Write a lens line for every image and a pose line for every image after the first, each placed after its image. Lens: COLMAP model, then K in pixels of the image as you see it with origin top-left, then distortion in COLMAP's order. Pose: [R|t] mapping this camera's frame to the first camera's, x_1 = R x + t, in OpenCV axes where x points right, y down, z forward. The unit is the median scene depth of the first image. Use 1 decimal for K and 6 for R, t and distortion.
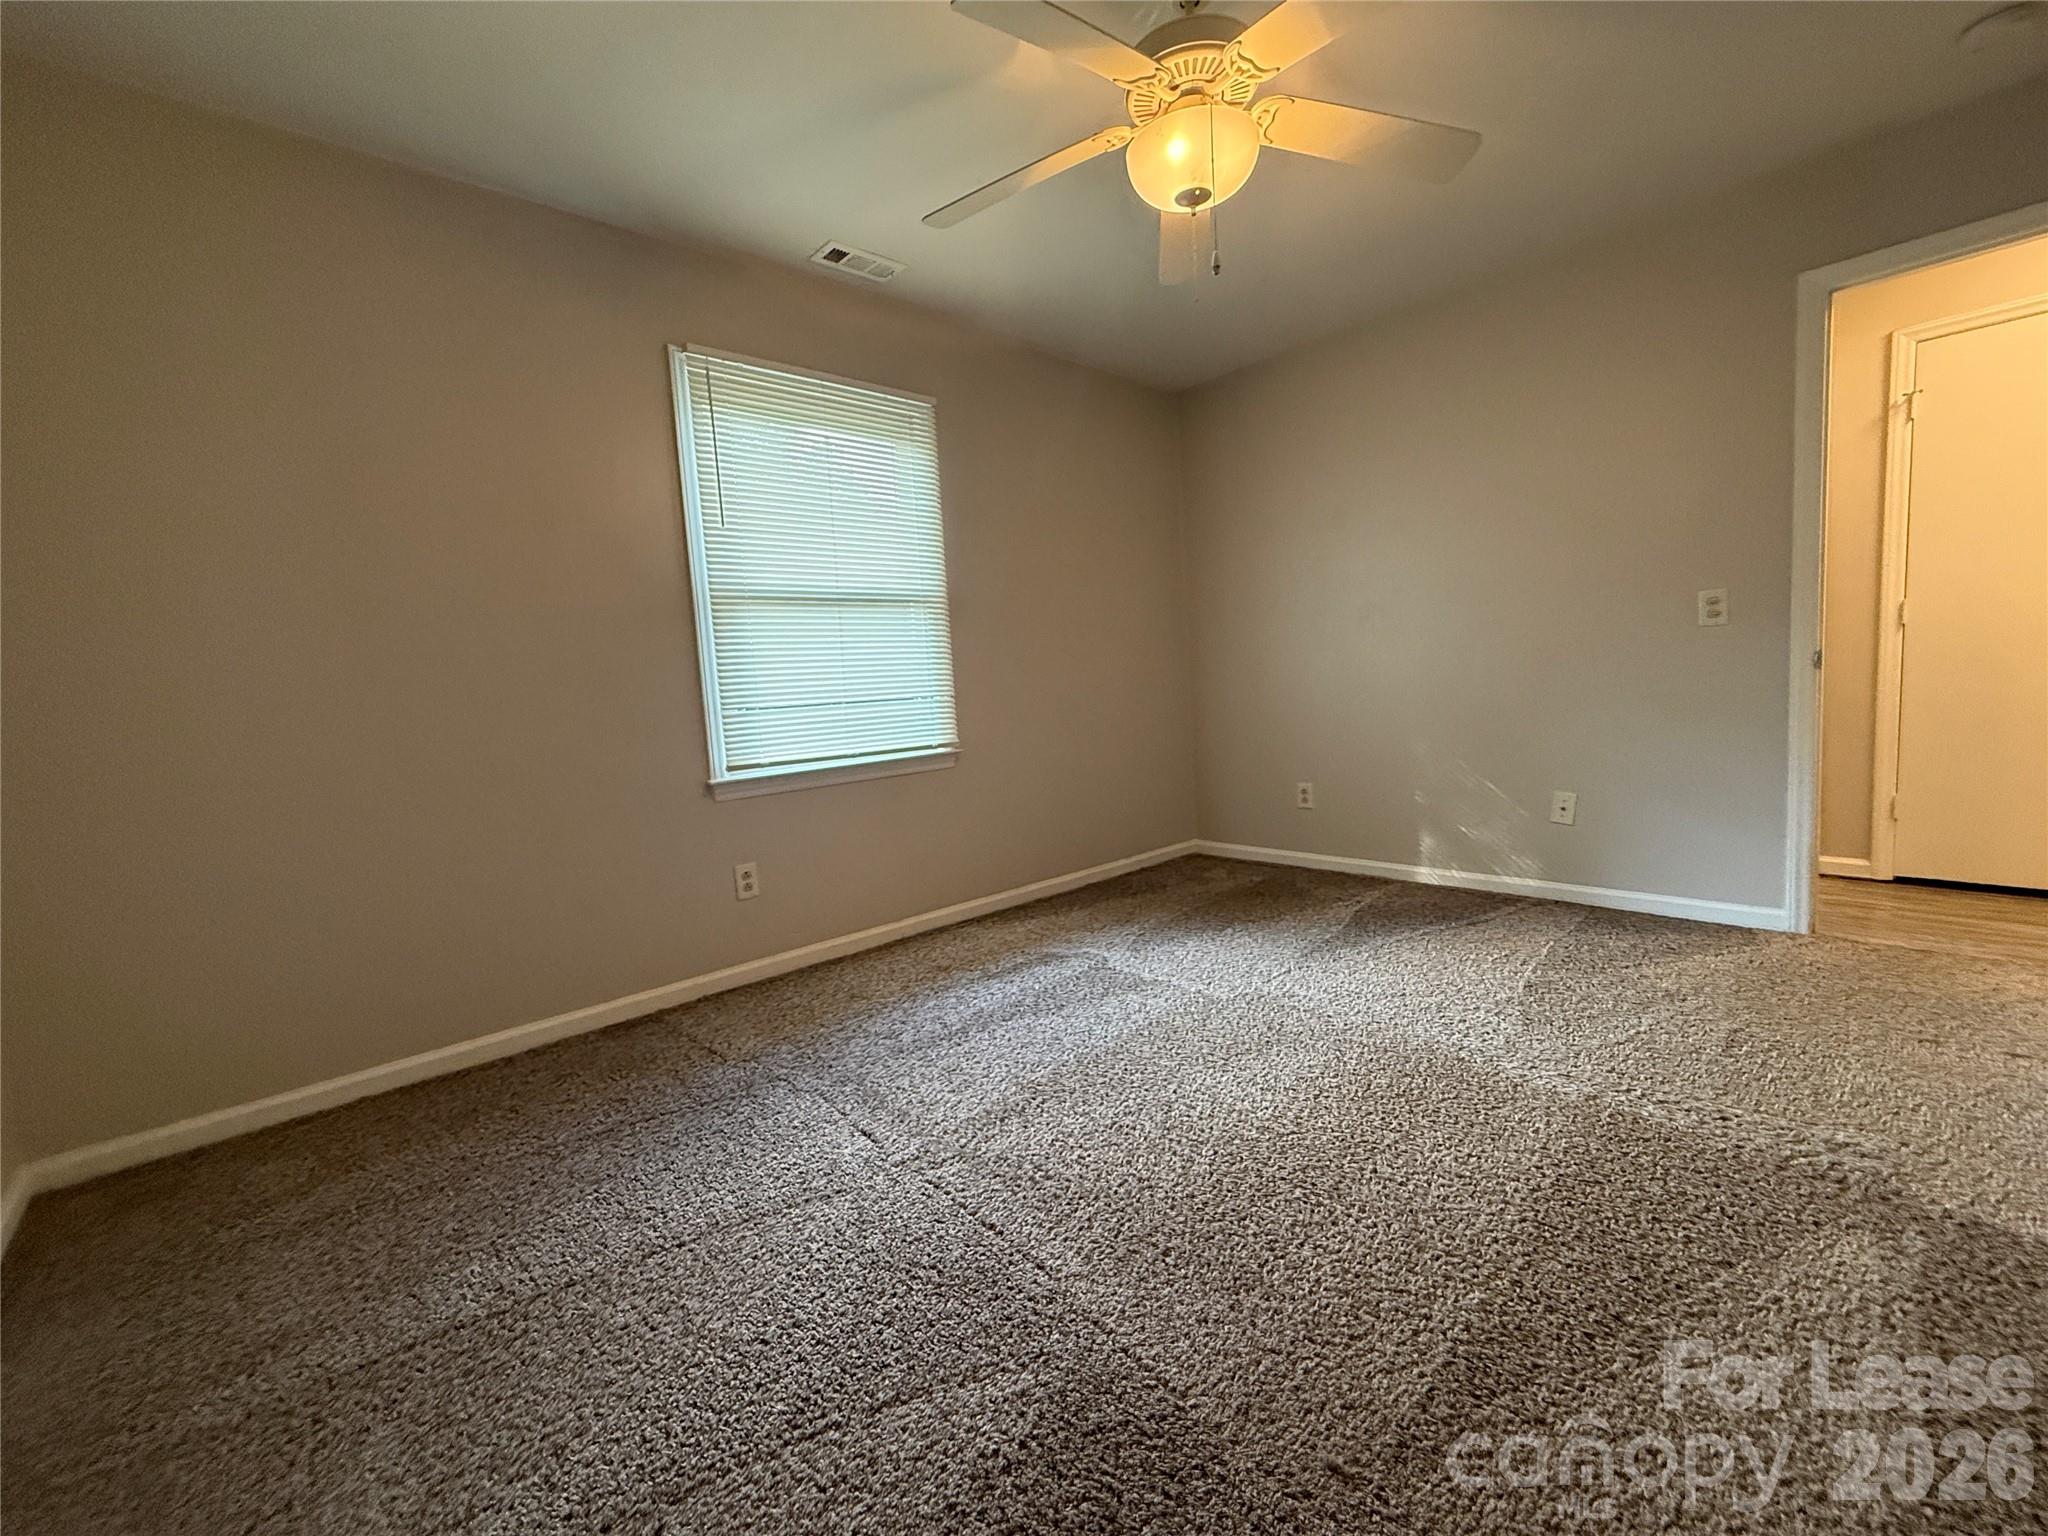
lens RADIAL K [[843.3, 0, 1024.0], [0, 843.3, 768.0], [0, 0, 1]] dist [-0.000725, 0.000052]
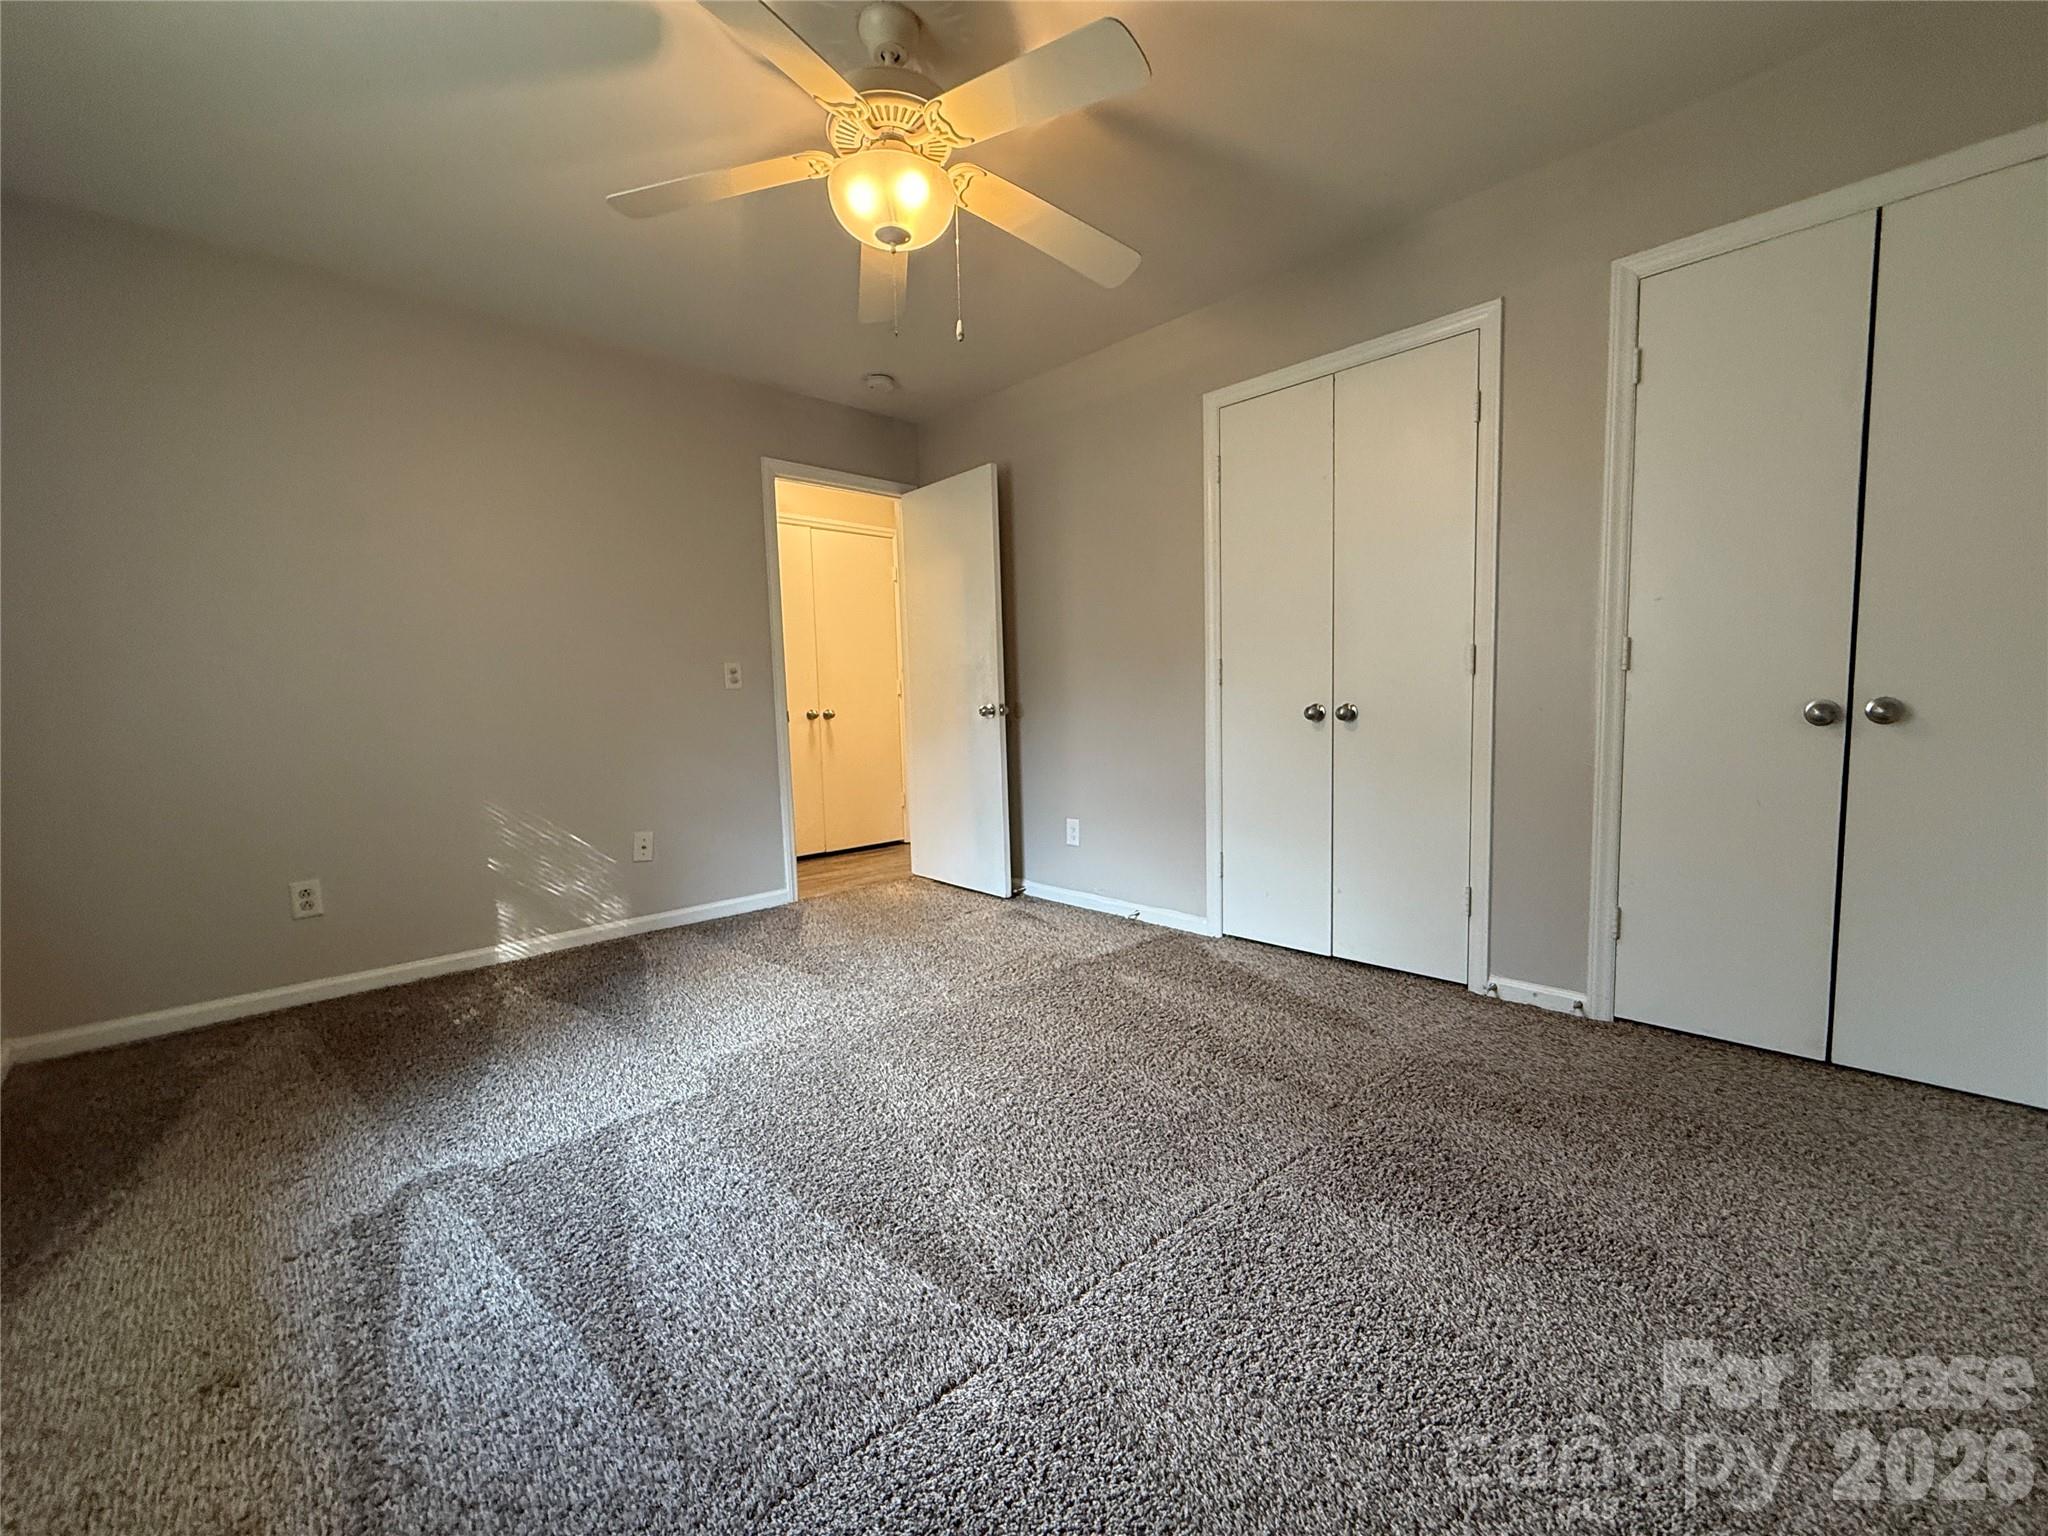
lens RADIAL K [[843.3, 0, 1024.0], [0, 843.3, 768.0], [0, 0, 1]] dist [-0.000725, 0.000052]
pose [[-0.025796, -0.028284, 0.999267, -0.537182], [0.130354, 0.990970, 0.031414, -0.027812], [-0.991132, 0.131069, -0.021877, 0.593137]]
